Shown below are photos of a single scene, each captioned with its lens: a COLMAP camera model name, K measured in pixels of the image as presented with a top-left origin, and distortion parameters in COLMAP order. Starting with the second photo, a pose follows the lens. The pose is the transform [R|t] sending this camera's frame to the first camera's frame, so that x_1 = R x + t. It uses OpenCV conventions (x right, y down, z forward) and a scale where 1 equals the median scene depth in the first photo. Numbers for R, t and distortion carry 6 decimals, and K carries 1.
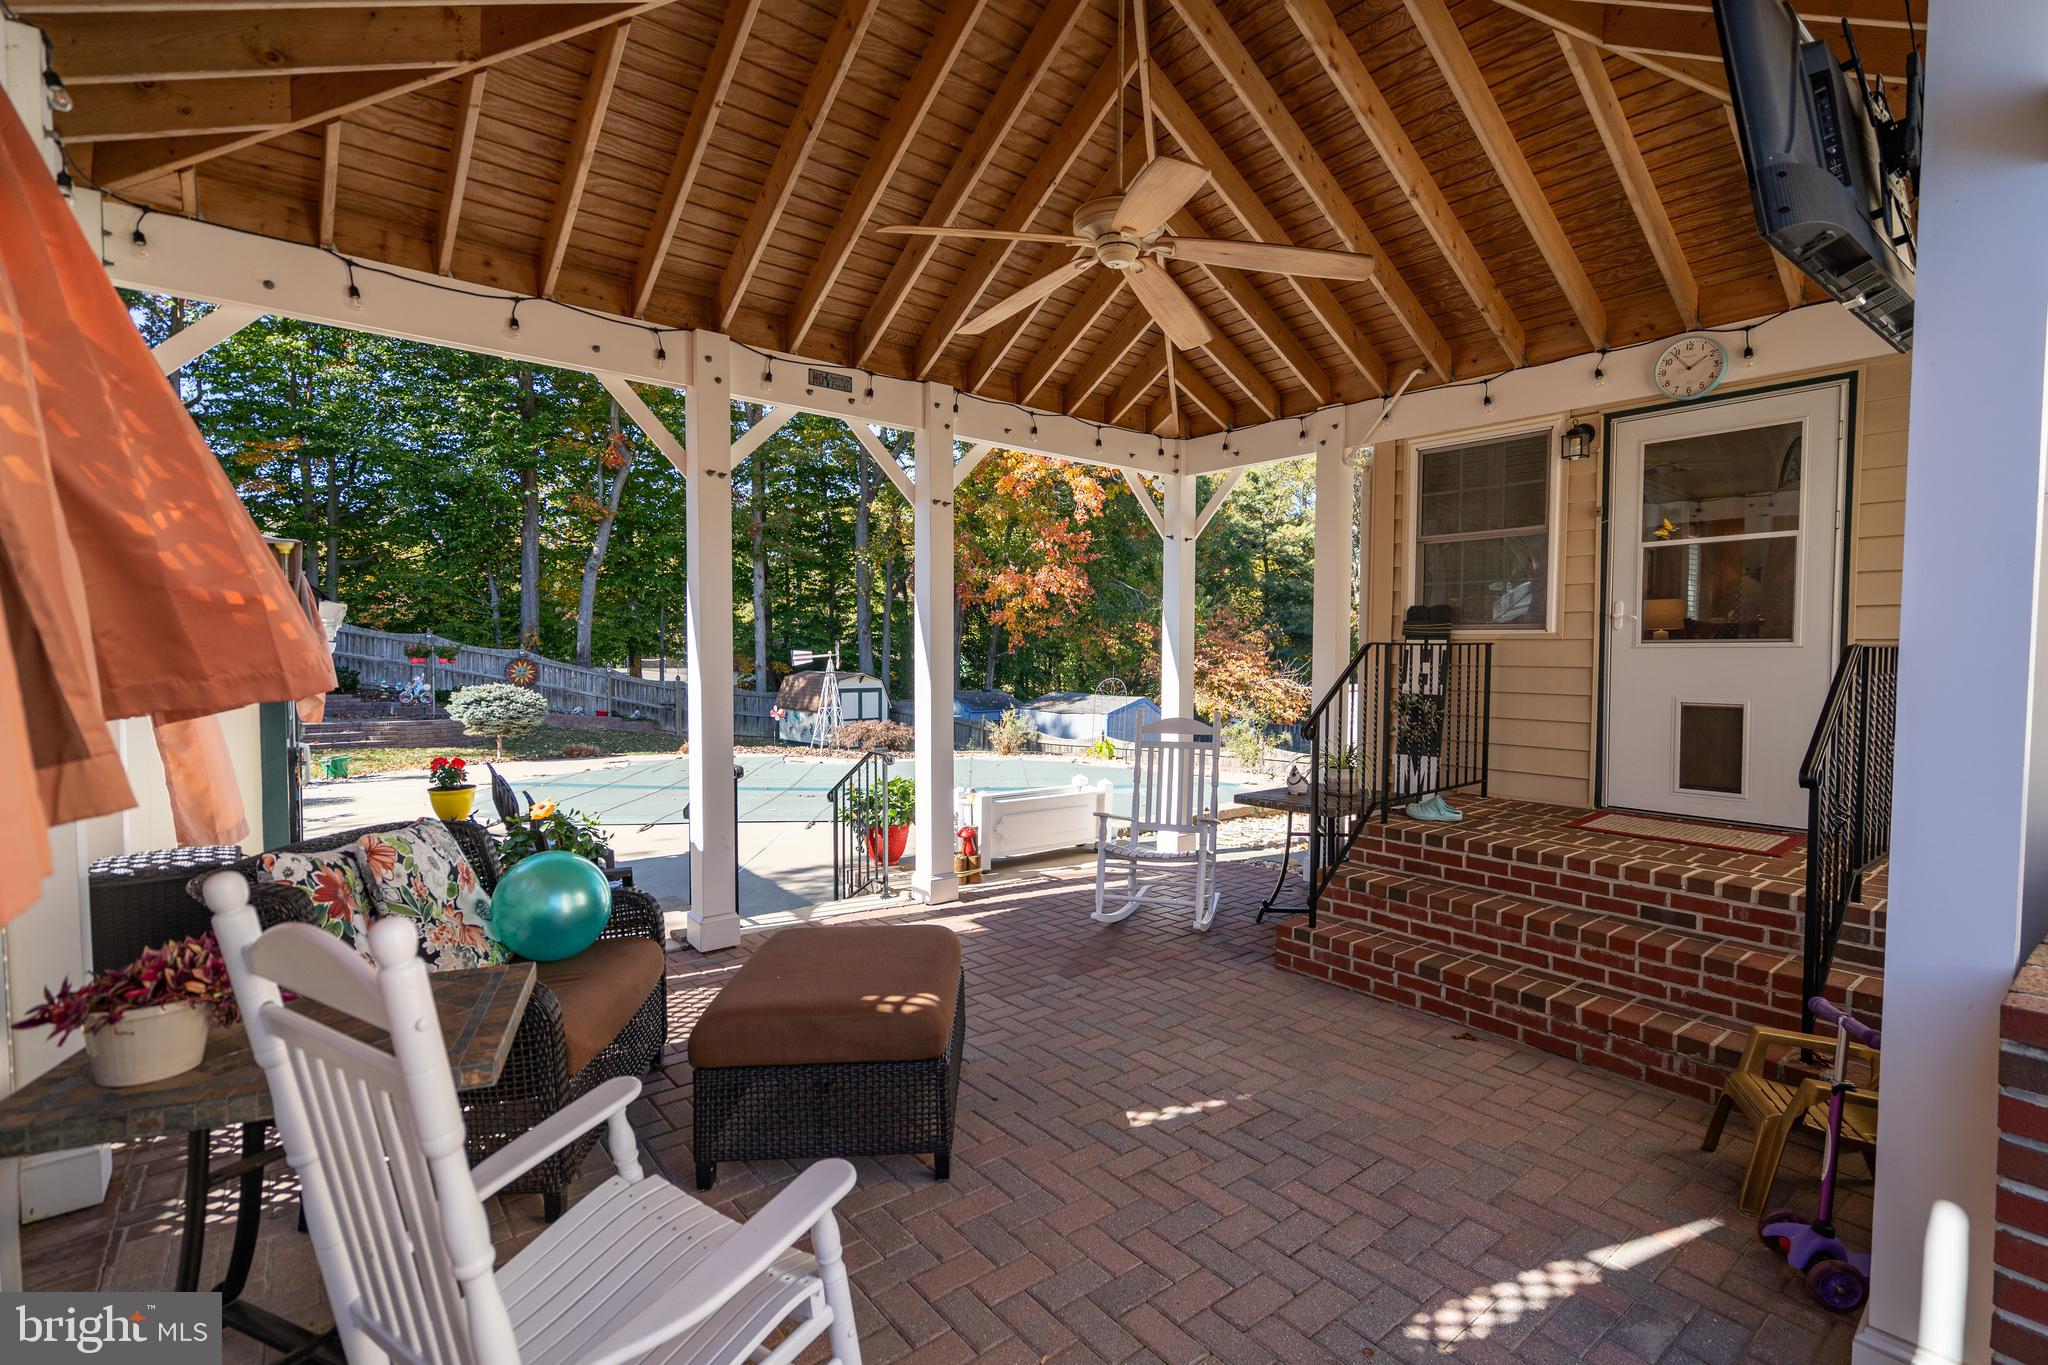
lens RADIAL K [[926.2, 0, 1021.9], [0, 926.2, 683.4], [0, 0, 1]] dist [0.002130, 0.000258]
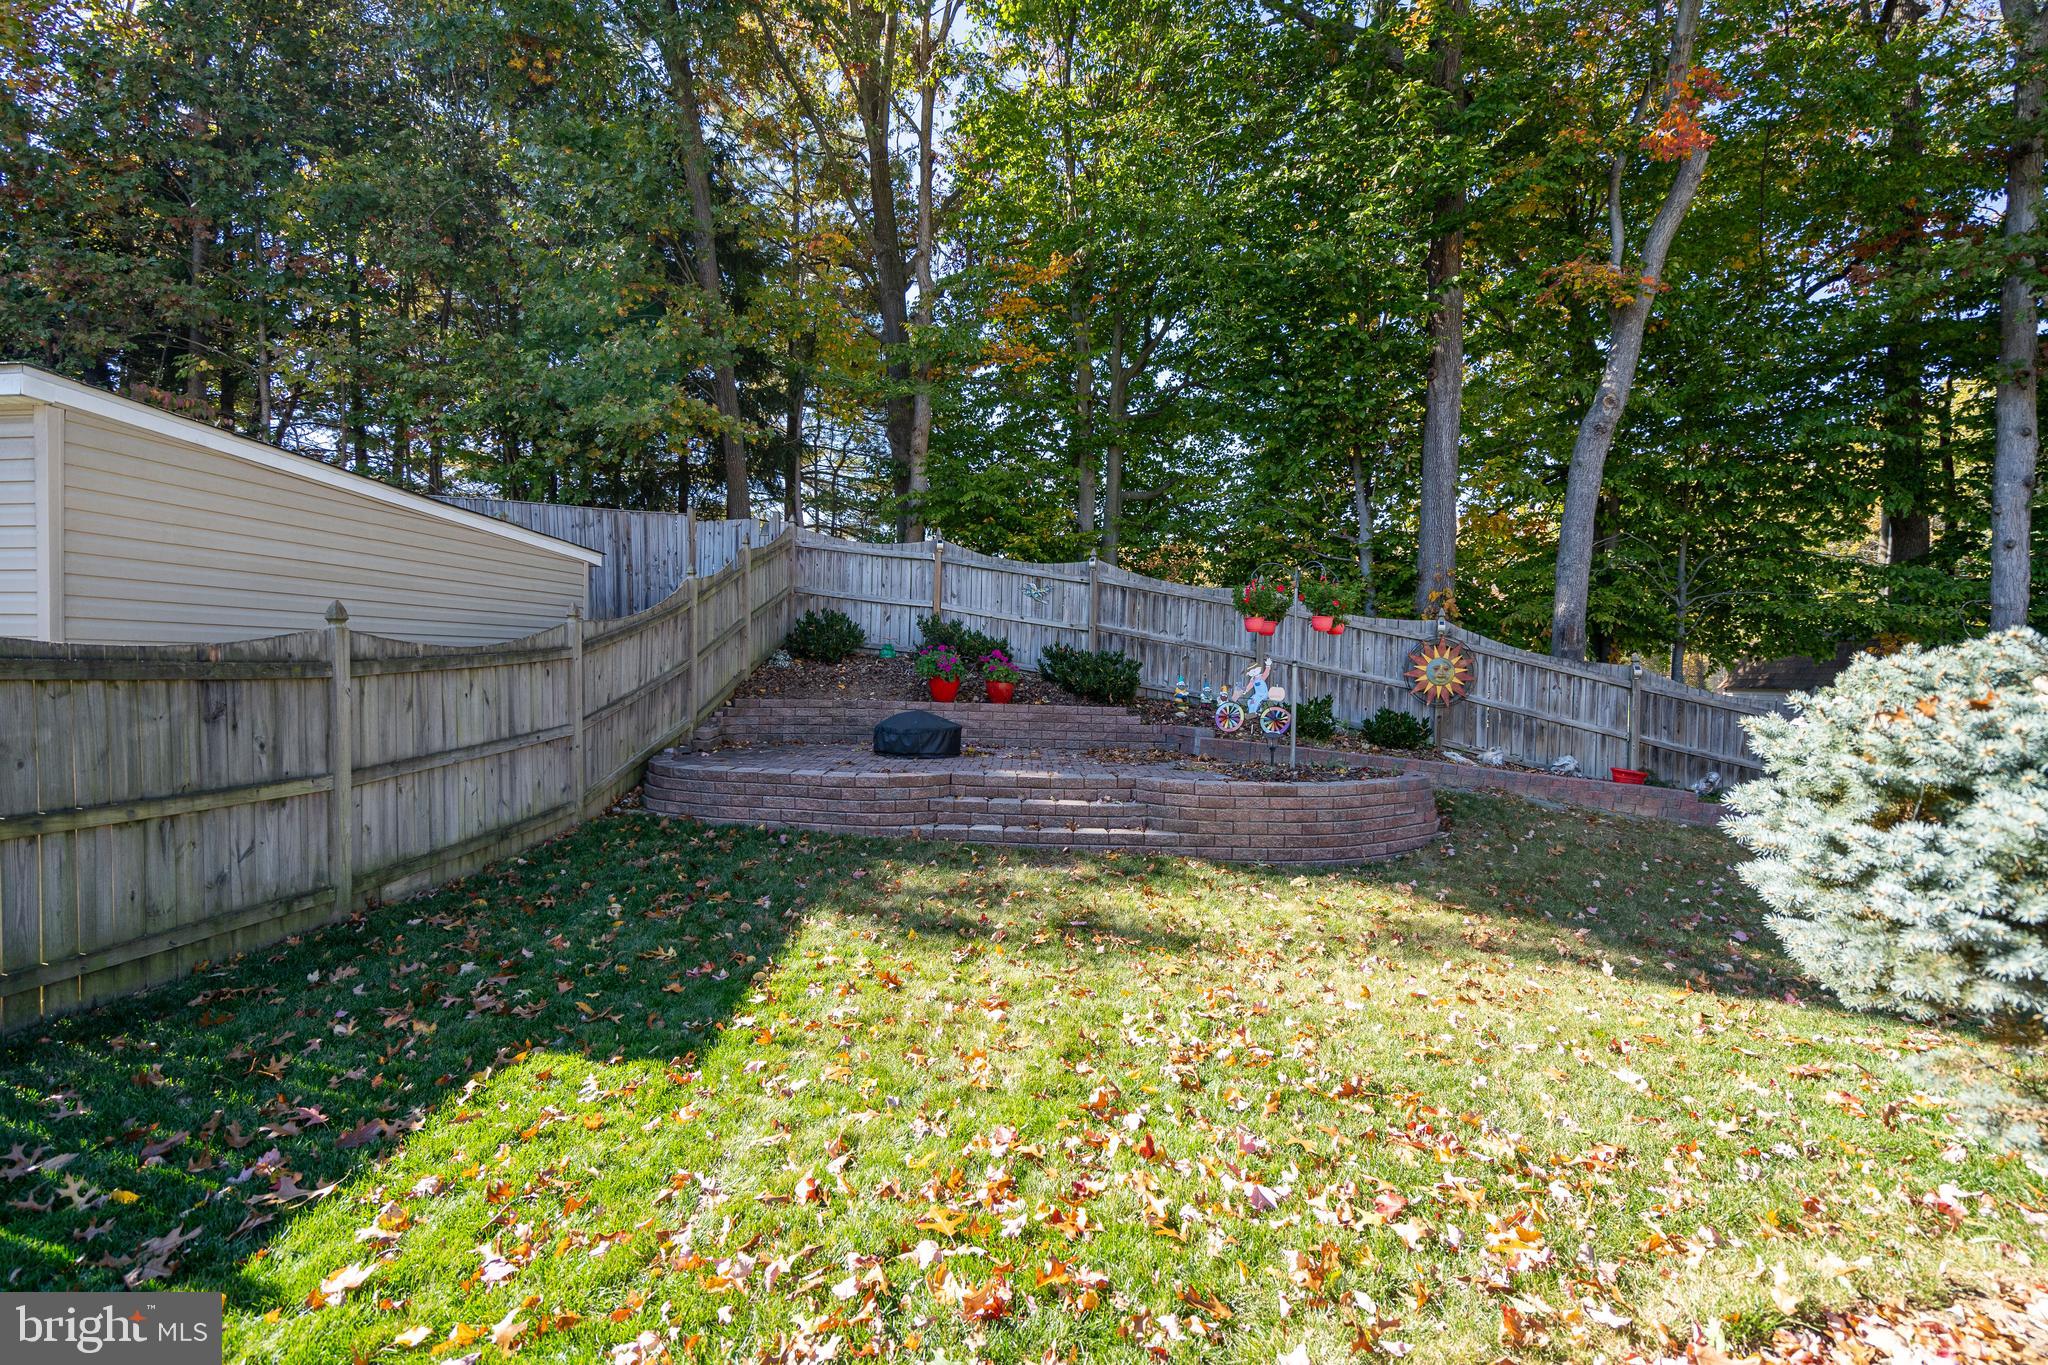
lens RADIAL K [[926.2, 0, 1021.9], [0, 926.2, 683.4], [0, 0, 1]] dist [0.002130, 0.000258]
pose [[0.728551, 0.013904, -0.684851, -0.488774], [-0.033234, 0.999334, -0.015066, 0.009497], [0.684185, 0.033737, 0.728528, 0.691441]]
